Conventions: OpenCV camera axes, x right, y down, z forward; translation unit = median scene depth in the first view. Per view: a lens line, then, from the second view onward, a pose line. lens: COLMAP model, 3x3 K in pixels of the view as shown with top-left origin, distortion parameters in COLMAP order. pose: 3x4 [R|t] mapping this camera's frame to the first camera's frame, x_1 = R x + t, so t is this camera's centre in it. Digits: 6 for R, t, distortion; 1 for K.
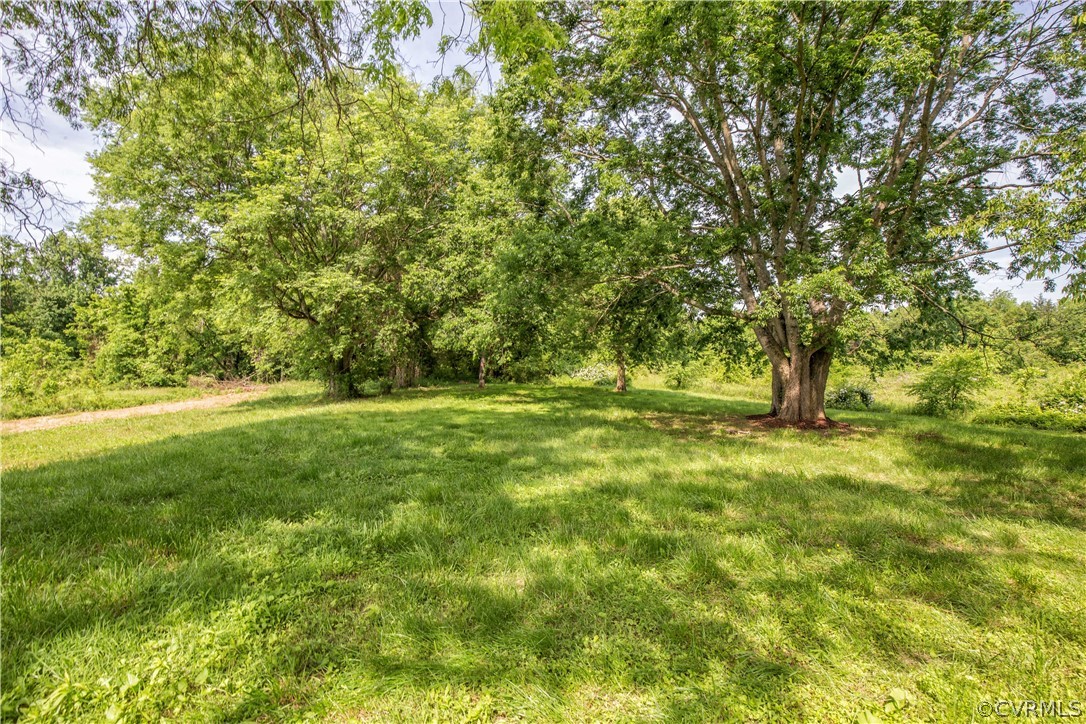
lens RADIAL K [[520.3, 0, 544.8], [0, 520.3, 360.0], [0, 0, 1]] dist [-0.021025, -0.001007]
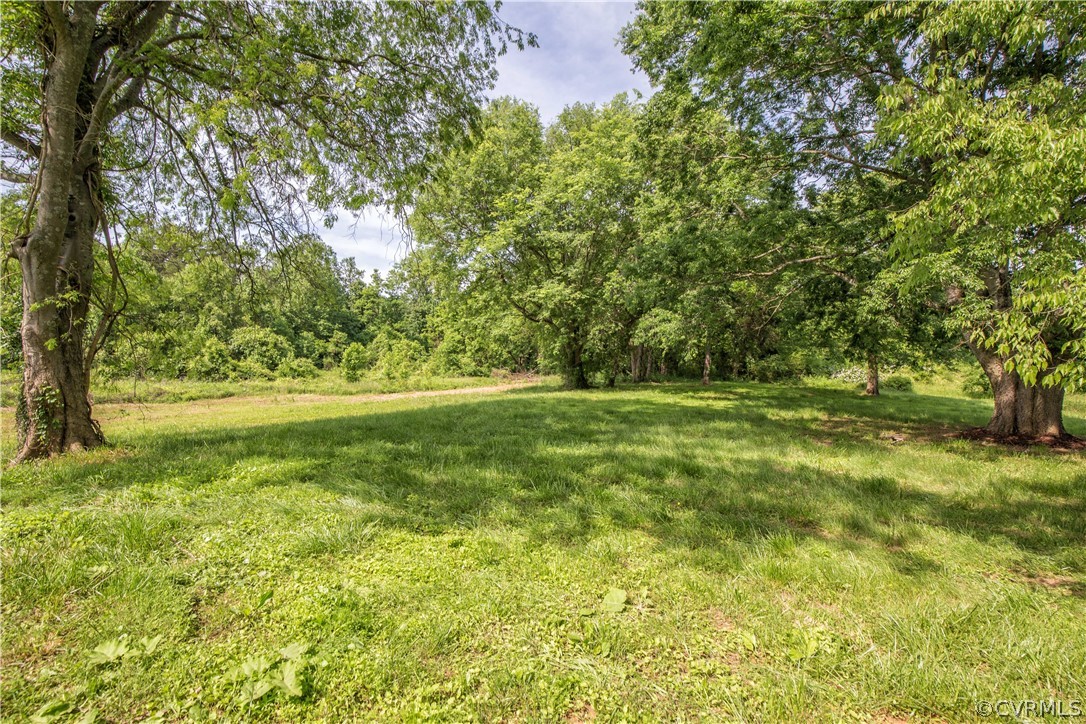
lens RADIAL K [[520.3, 0, 539.1], [0, 520.3, 358.6], [0, 0, 1]] dist [-0.021025, -0.001007]
pose [[0.840126, 0.010433, -0.542291, 0.150759], [-0.010835, 0.999938, 0.002451, 0.003106], [0.542284, 0.003816, 0.840187, -0.031813]]
